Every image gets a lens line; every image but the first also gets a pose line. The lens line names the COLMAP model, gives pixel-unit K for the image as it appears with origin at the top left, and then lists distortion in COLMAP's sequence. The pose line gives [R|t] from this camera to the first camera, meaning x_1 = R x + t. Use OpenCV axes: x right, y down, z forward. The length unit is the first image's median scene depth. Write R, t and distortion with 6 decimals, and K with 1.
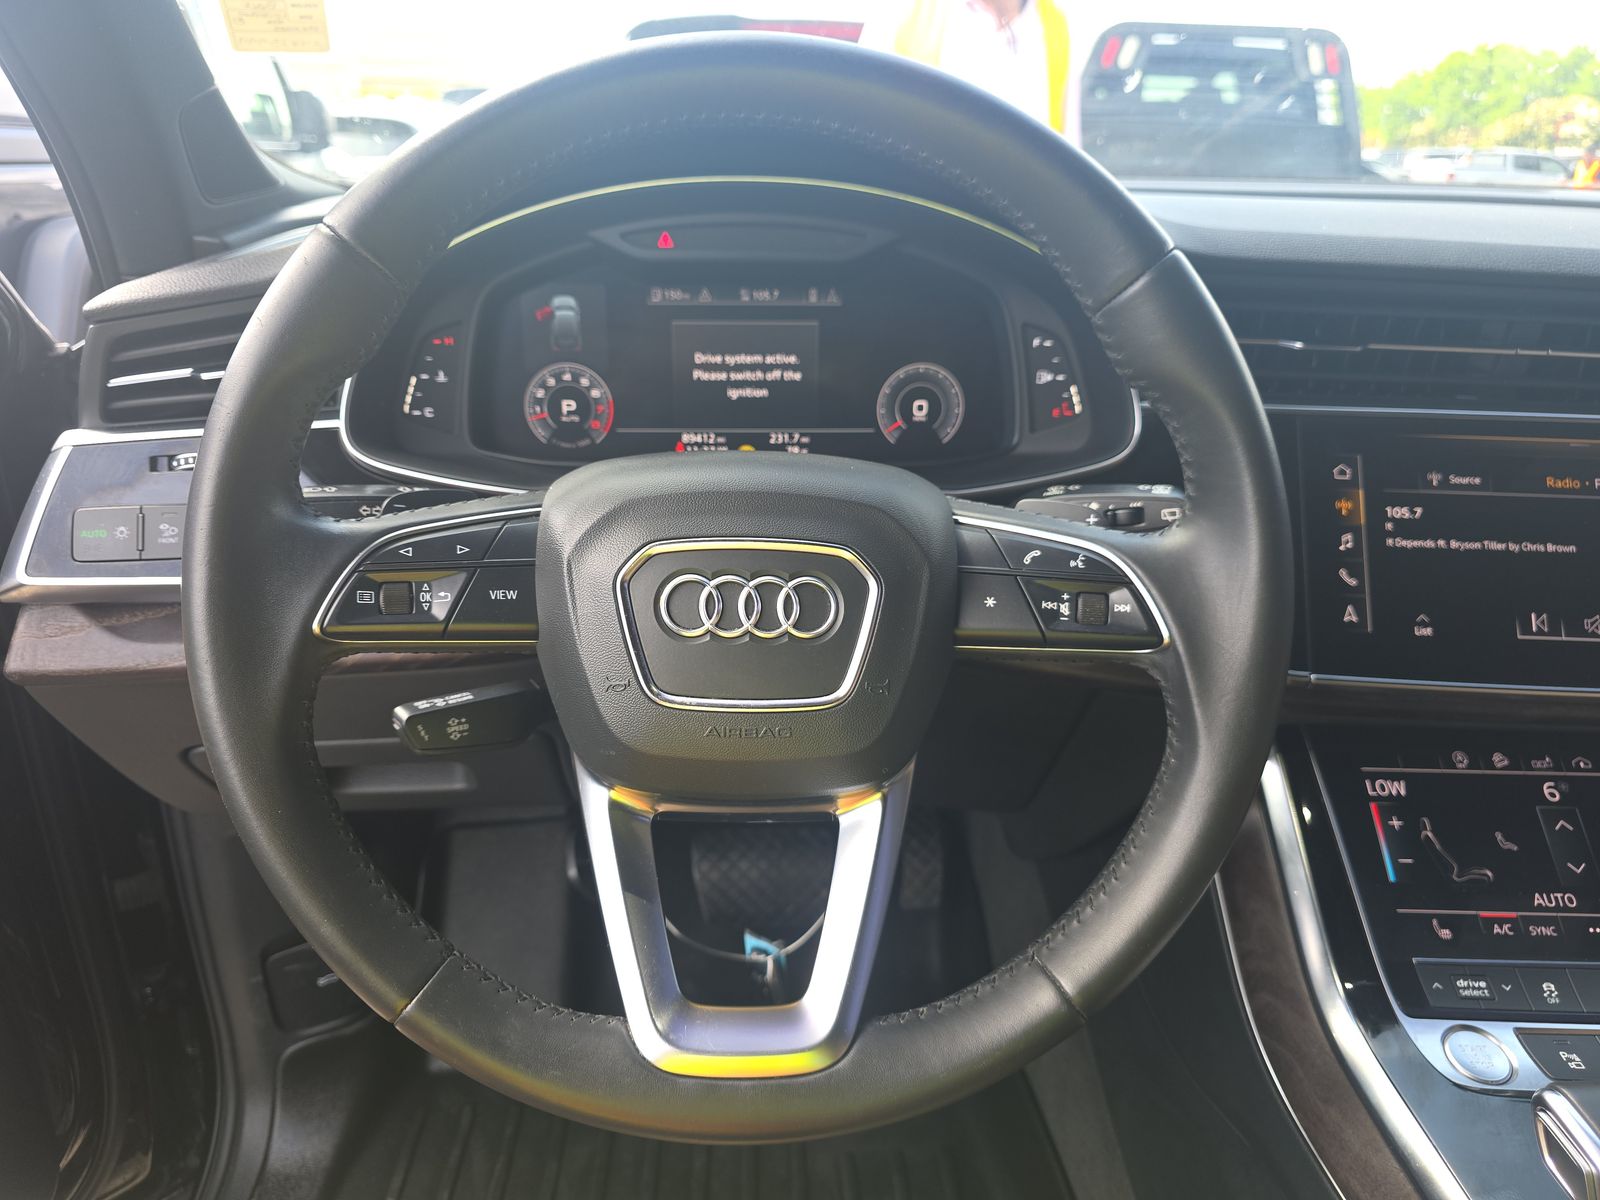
lens RADIAL K [[1083.7, 0, 798.1], [0, 1083.7, 614.5], [0, 0, 1]] dist [0.003796, -0.020323]
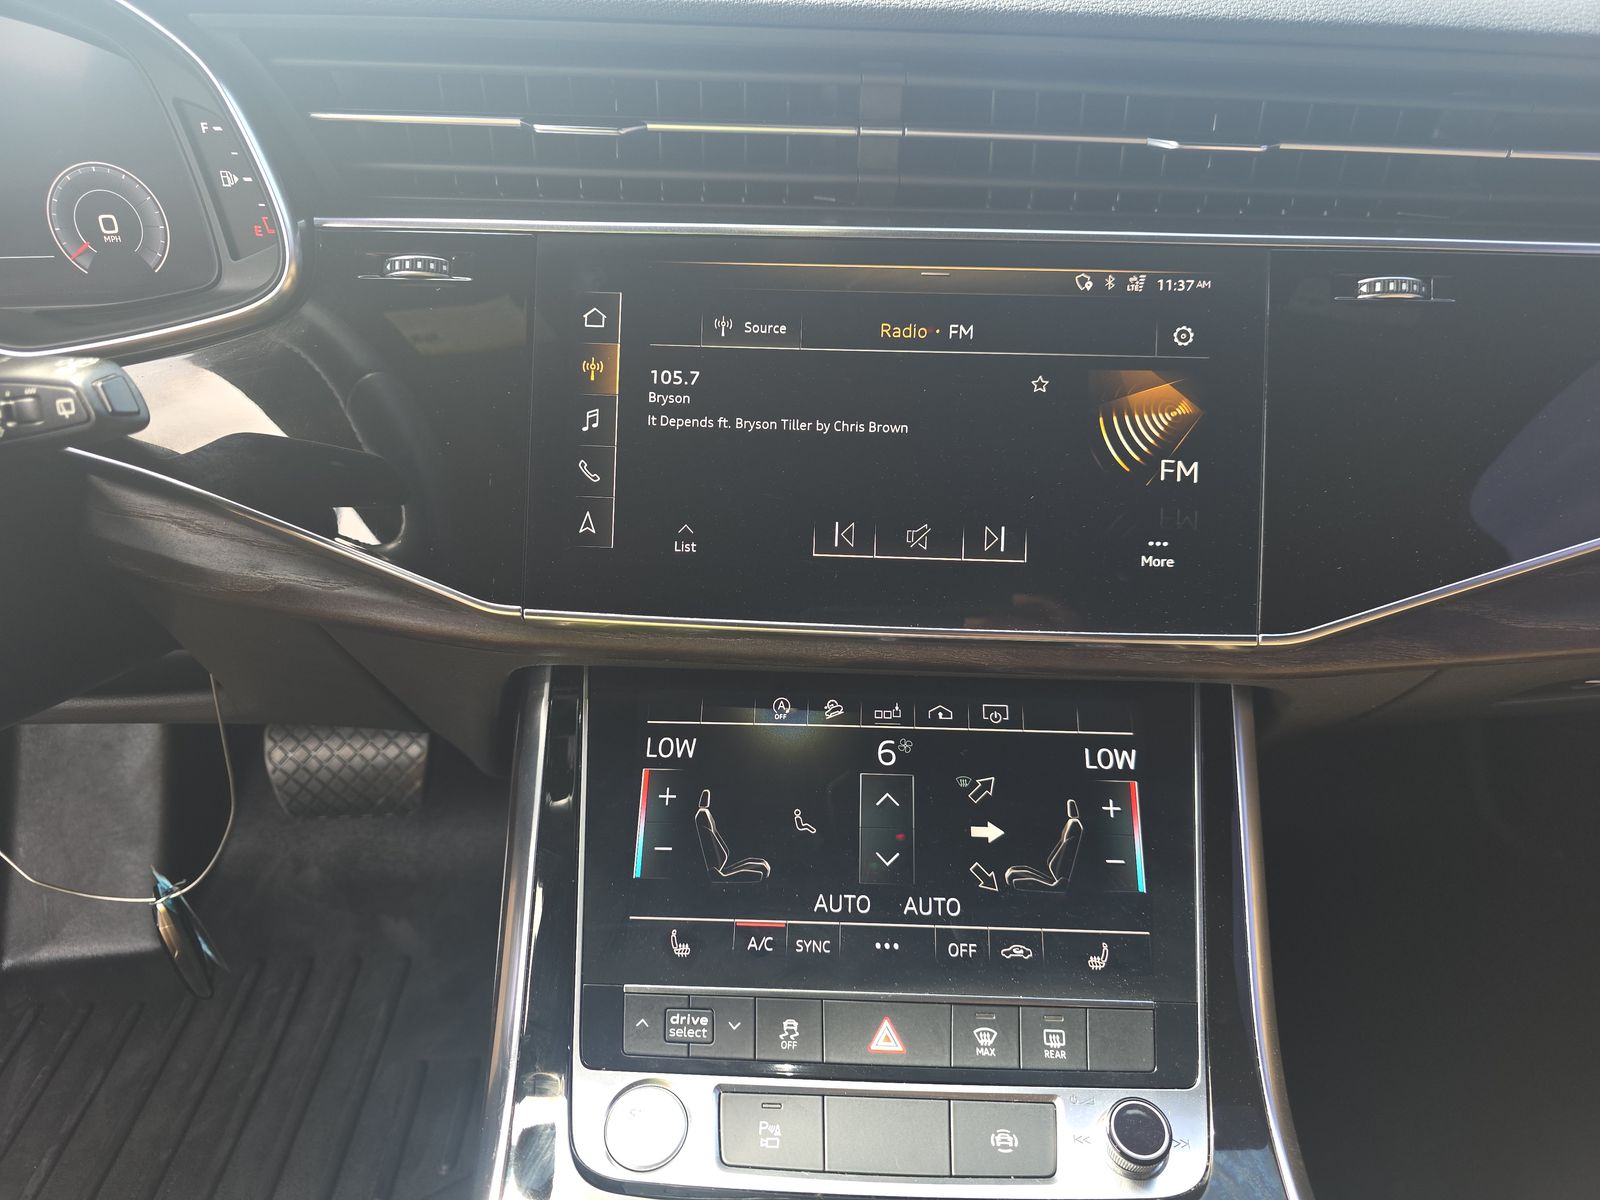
lens RADIAL K [[1083.7, 0, 796.3], [0, 1083.7, 601.2], [0, 0, 1]] dist [0.003796, -0.020323]
pose [[0.999953, -0.007059, -0.006574, 0.642375], [0.008139, 0.983242, 0.182123, -0.078535], [0.005179, -0.182168, 0.983254, 0.276862]]
